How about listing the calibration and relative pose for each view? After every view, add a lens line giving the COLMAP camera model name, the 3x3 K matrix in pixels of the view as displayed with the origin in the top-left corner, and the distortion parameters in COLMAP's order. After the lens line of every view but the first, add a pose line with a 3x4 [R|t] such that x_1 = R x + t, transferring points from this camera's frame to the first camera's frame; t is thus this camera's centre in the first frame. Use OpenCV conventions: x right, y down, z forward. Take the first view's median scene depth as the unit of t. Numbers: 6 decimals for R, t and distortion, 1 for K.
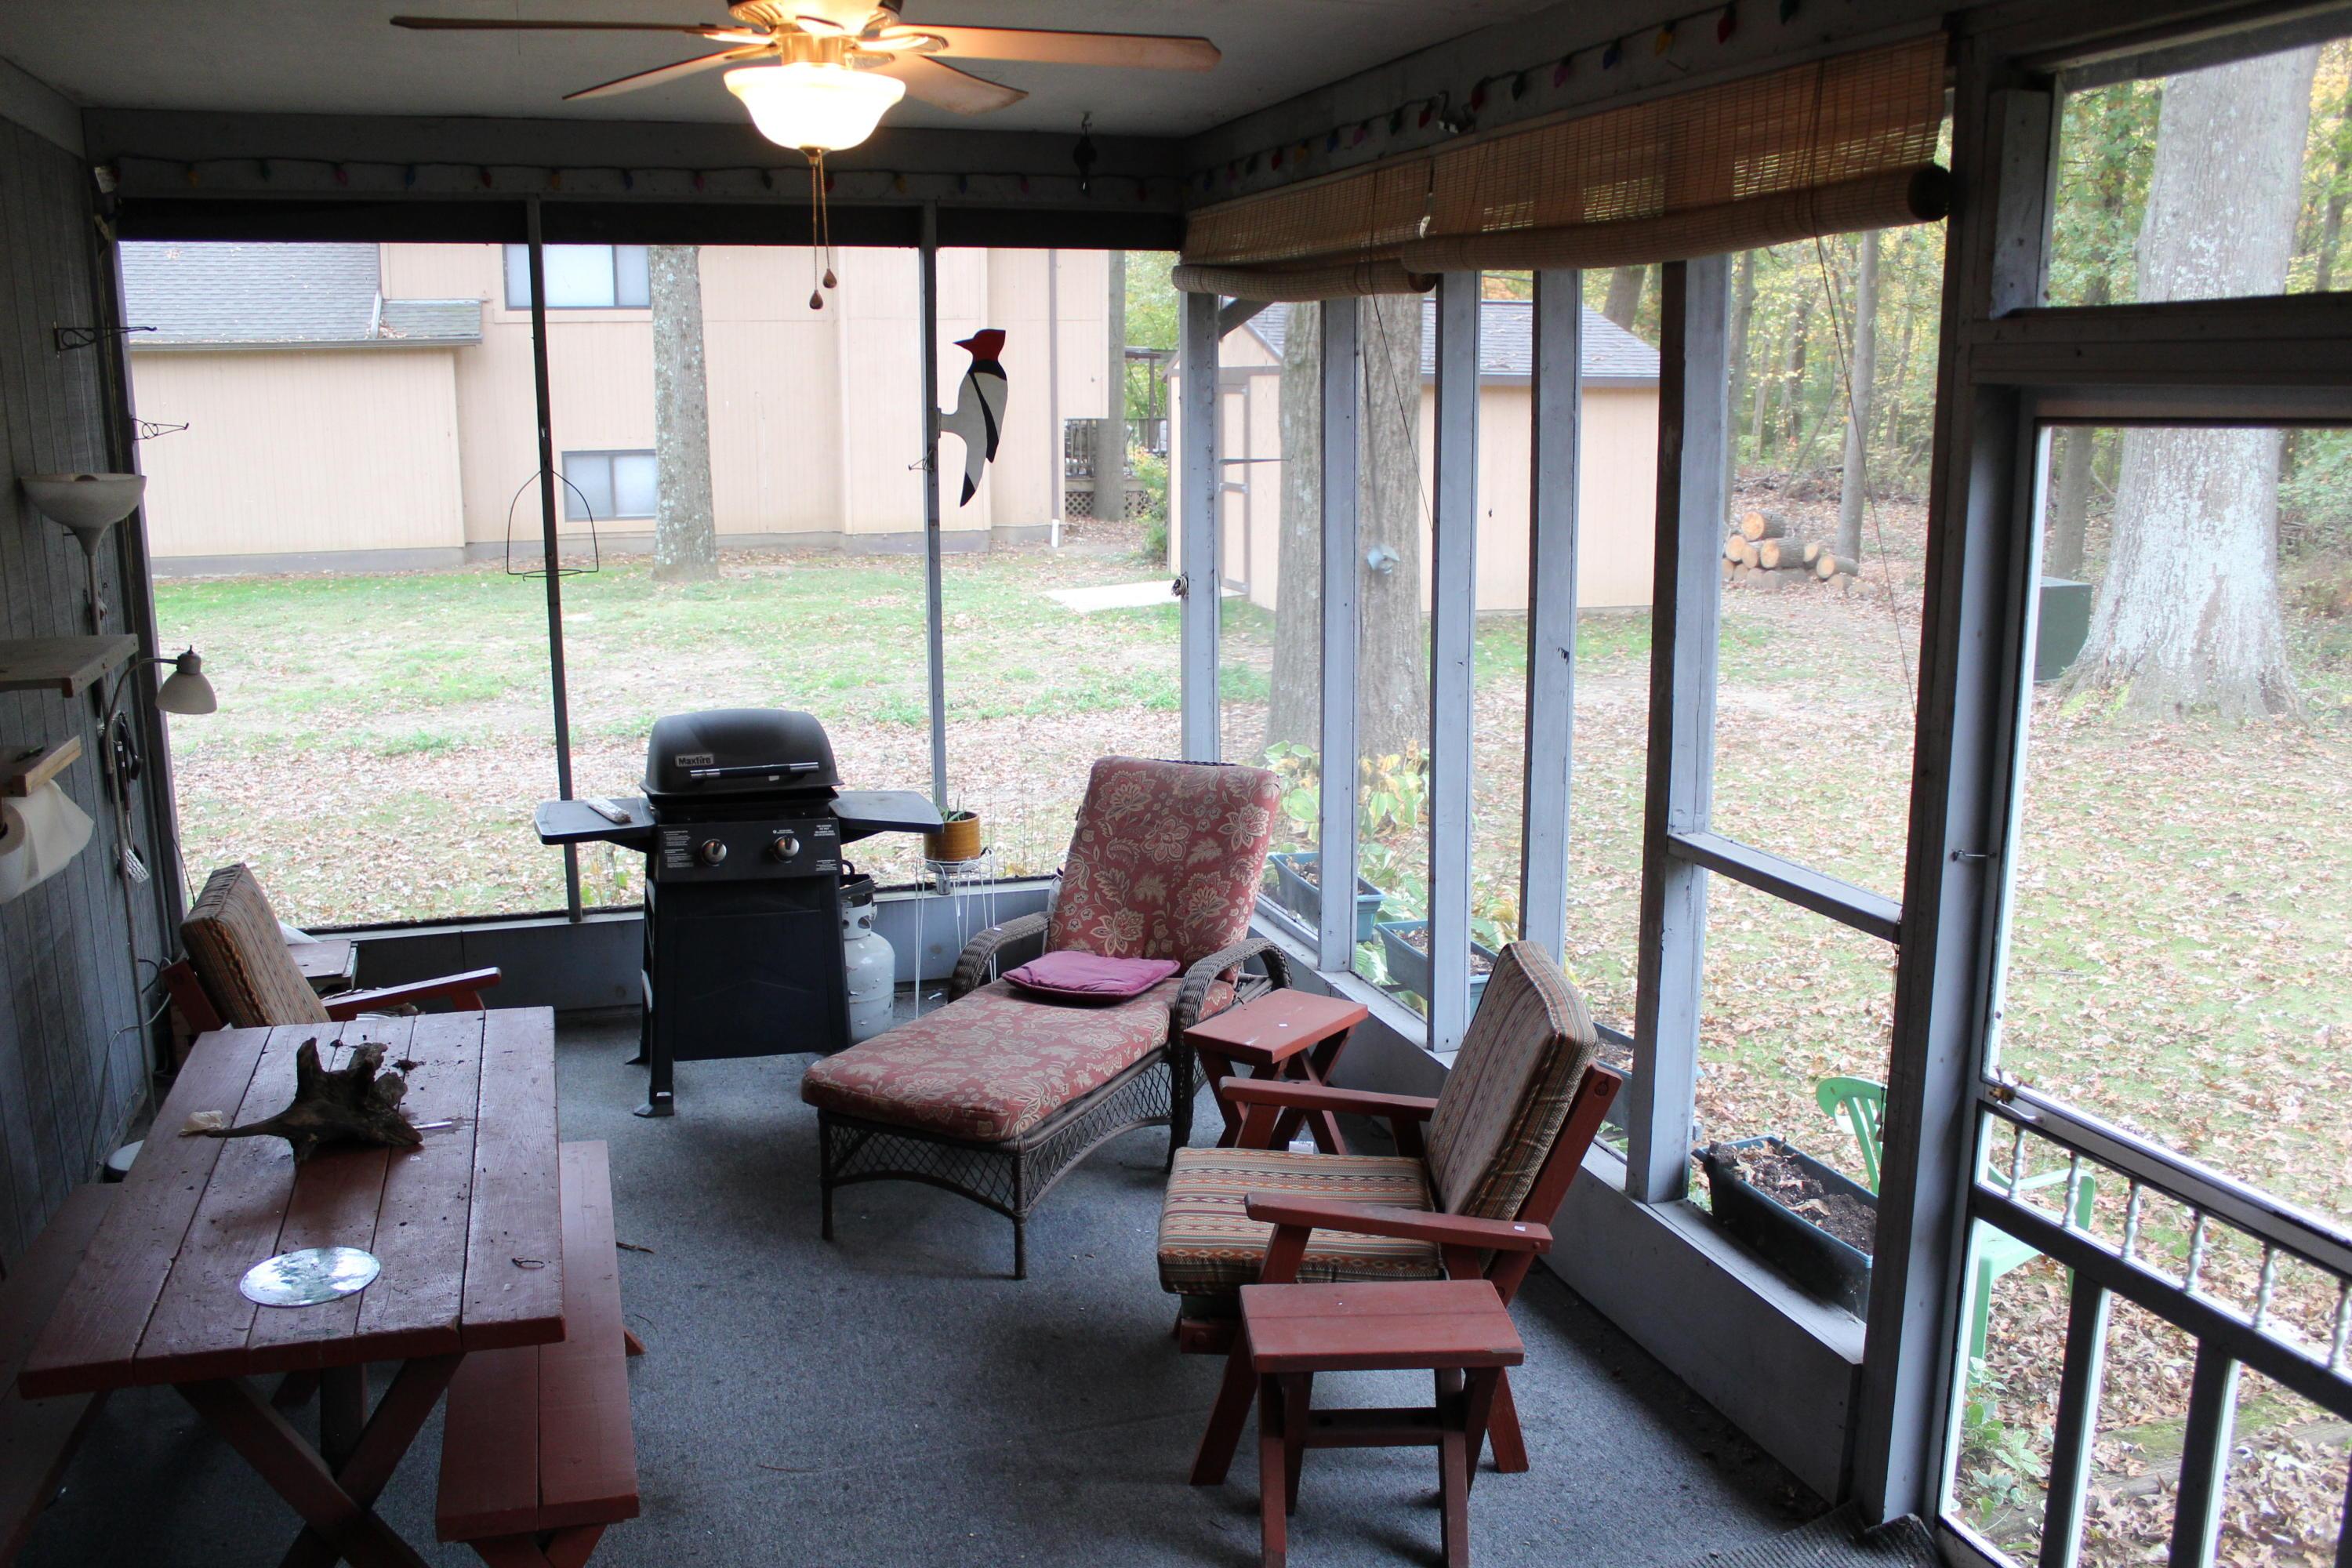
lens RADIAL K [[1945.0, 0, 1182.8], [0, 1945.0, 790.8], [0, 0, 1]] dist [-0.047402, 0.002504]
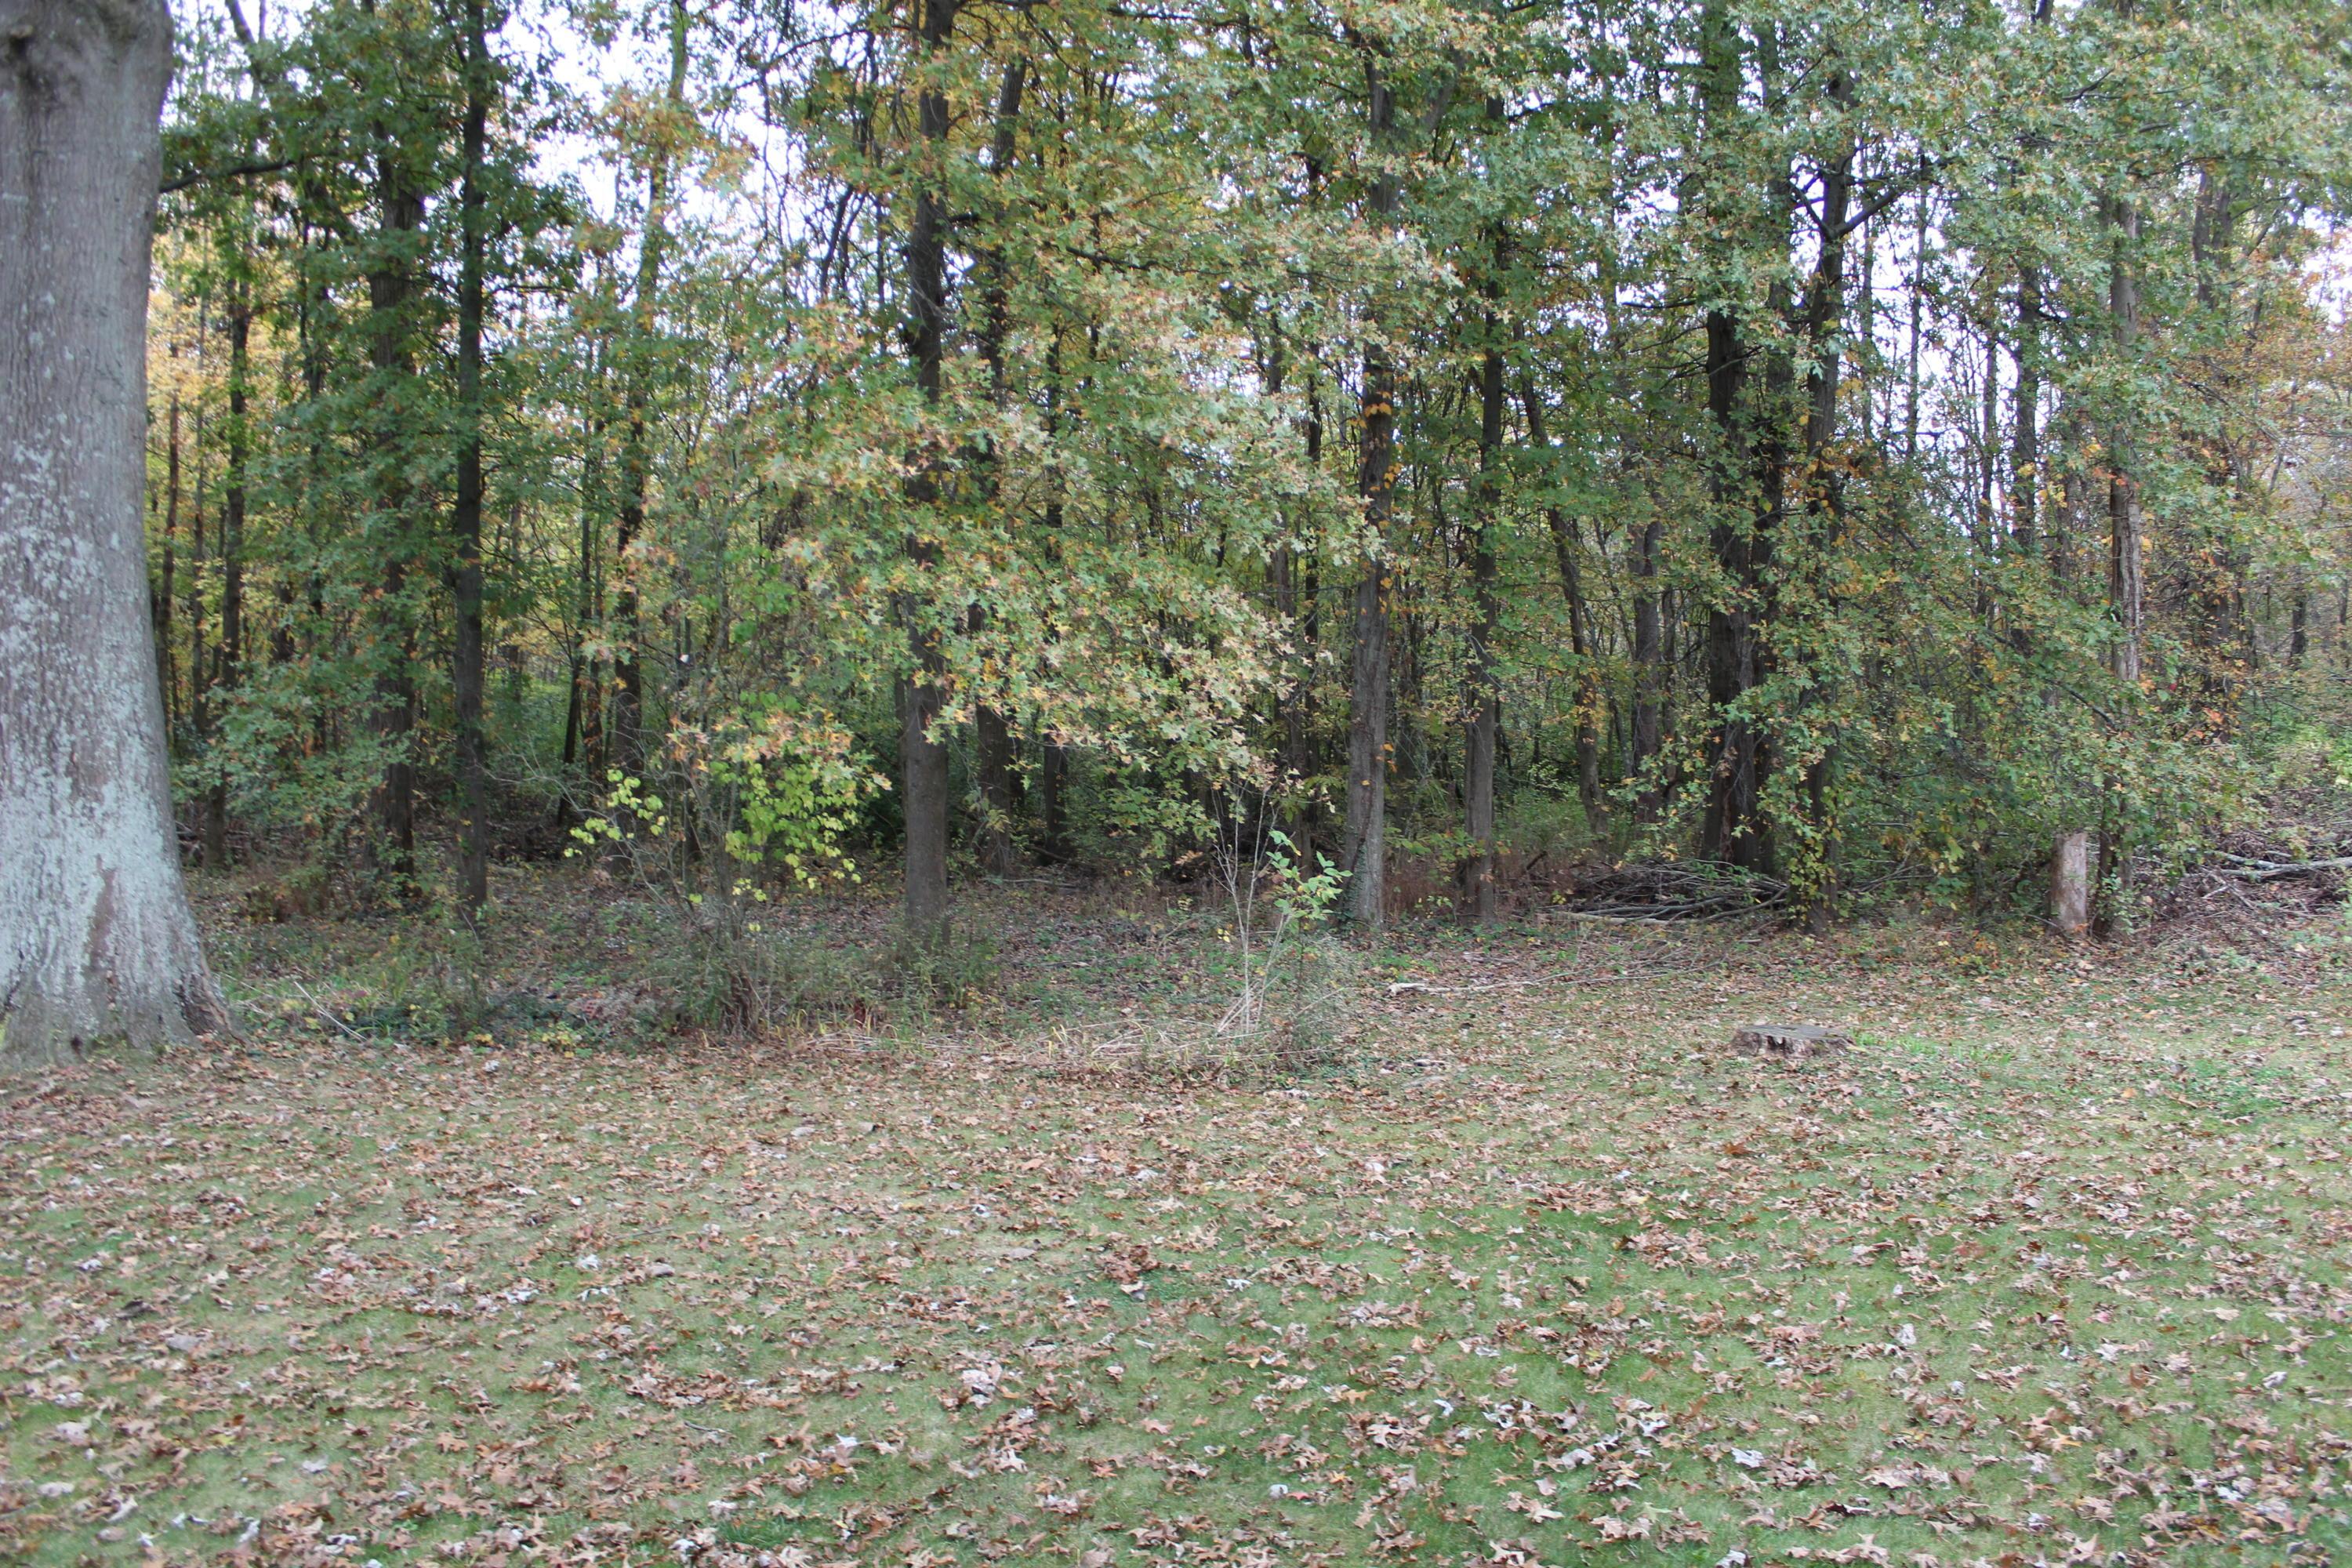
lens RADIAL K [[1945.0, 0, 1183.7], [0, 1945.0, 792.1], [0, 0, 1]] dist [-0.047402, 0.002504]
pose [[0.565993, -0.041845, 0.823348, 0.160551], [0.184456, 0.979820, -0.077003, -0.002060], [-0.803510, 0.195455, 0.562289, 0.219136]]
